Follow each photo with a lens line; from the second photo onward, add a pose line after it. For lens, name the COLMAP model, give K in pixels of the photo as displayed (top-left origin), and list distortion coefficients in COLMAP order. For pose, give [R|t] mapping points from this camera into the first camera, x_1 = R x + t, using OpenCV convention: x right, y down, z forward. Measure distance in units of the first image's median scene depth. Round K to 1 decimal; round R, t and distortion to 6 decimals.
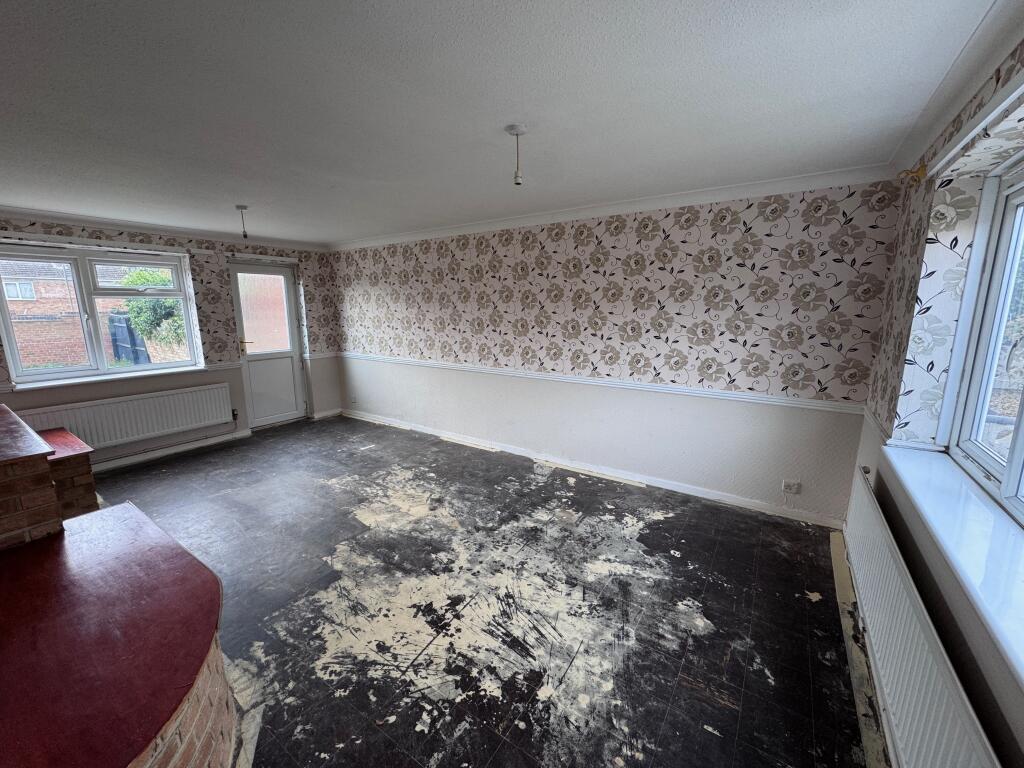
lens RADIAL K [[411.4, 0, 508.6], [0, 411.4, 382.1], [0, 0, 1]] dist [-0.000837, -0.000058]
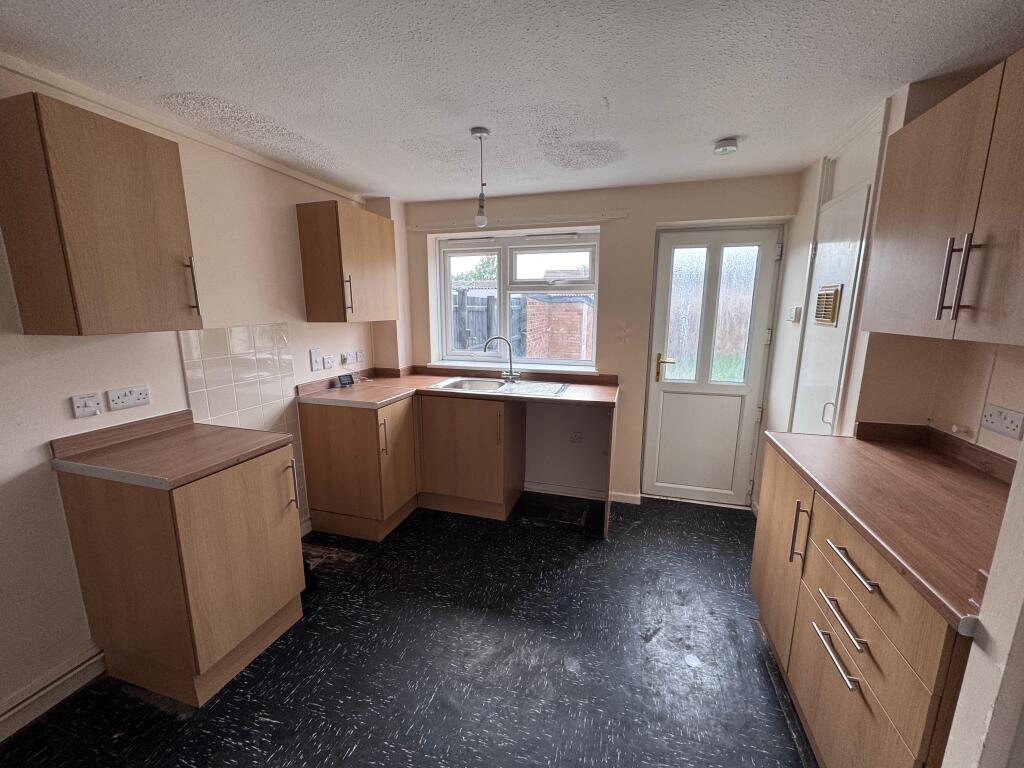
lens RADIAL K [[411.4, 0, 510.4], [0, 411.4, 384.6], [0, 0, 1]] dist [-0.000837, -0.000058]
pose [[0.302272, 0.181534, -0.935776, -0.141020], [-0.183702, 0.974390, 0.129686, -0.118342], [0.935353, 0.132703, 0.327879, 0.683183]]
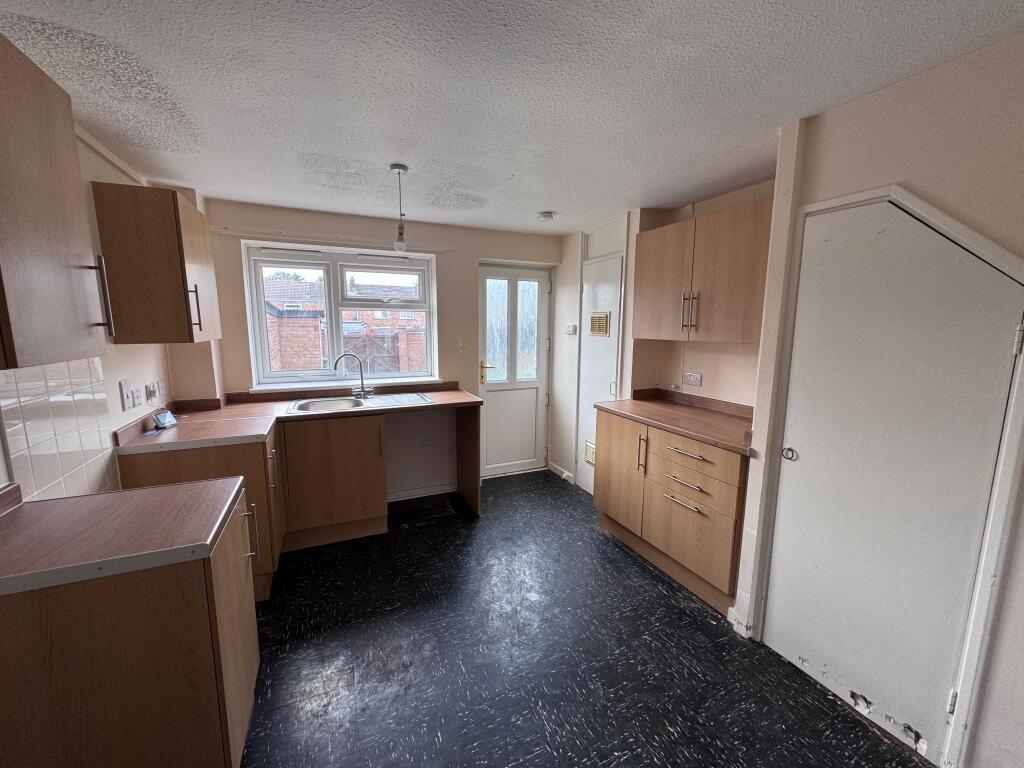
lens RADIAL K [[411.4, 0, 514.0], [0, 411.4, 384.6], [0, 0, 1]] dist [-0.000837, -0.000058]
pose [[0.856940, 0.085050, -0.508350, -0.227238], [-0.107264, 0.994125, -0.014495, -0.068245], [0.504131, 0.066949, 0.861029, 0.416070]]
